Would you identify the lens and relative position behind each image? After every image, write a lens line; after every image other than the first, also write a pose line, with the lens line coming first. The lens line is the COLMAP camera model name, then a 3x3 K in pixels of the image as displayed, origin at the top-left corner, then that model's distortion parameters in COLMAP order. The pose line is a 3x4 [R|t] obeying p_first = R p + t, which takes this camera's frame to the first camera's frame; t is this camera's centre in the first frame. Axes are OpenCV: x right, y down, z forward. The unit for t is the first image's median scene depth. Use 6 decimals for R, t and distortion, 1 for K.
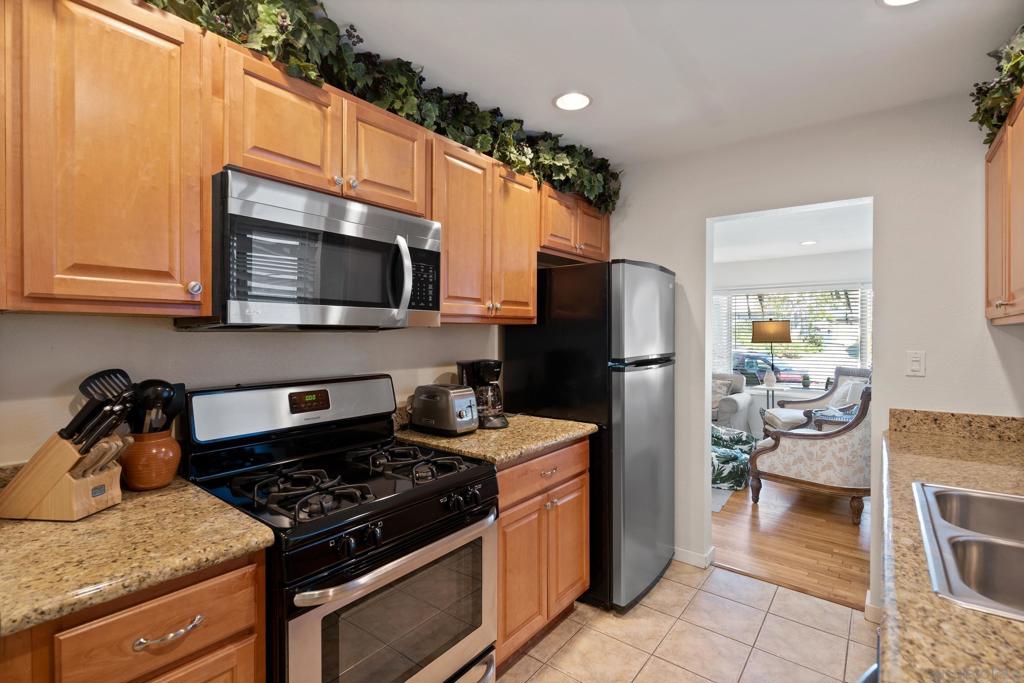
lens RADIAL K [[473.4, 0, 512.3], [0, 473.4, 338.1], [0, 0, 1]] dist [-0.005907, 0.001577]
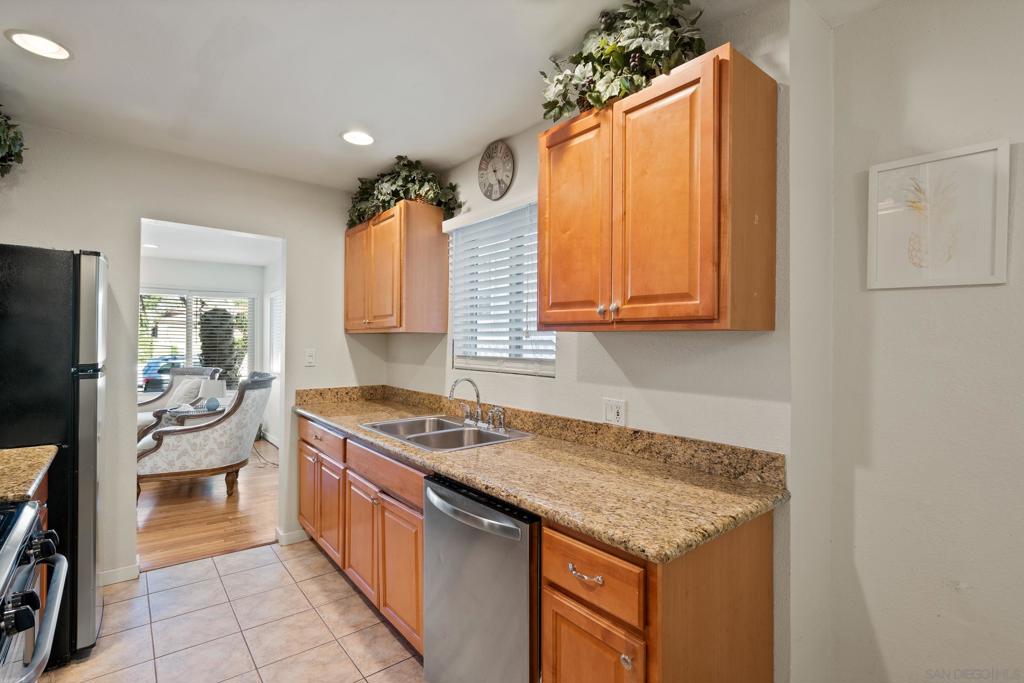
lens RADIAL K [[473.4, 0, 512.3], [0, 473.4, 338.1], [0, 0, 1]] dist [-0.005907, 0.001577]
pose [[0.231569, 0.005825, 0.972801, -0.441988], [-0.001866, 0.999983, -0.005544, -0.001232], [-0.972817, -0.000532, 0.231576, 0.031368]]
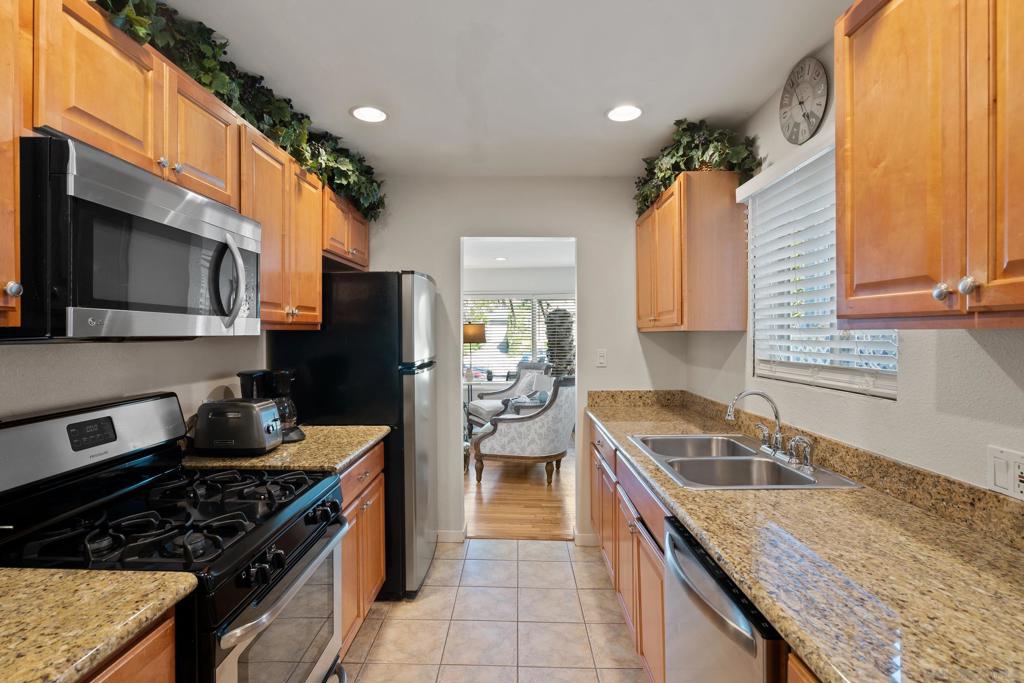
lens RADIAL K [[494.7, 0, 509.3], [0, 494.7, 339.8], [0, 0, 1]] dist [-0.005319, 0.001294]
pose [[0.802598, -0.010860, 0.596422, -0.262632], [0.009360, 0.999940, 0.005612, -0.012635], [-0.596447, 0.001078, 0.802652, -0.041329]]
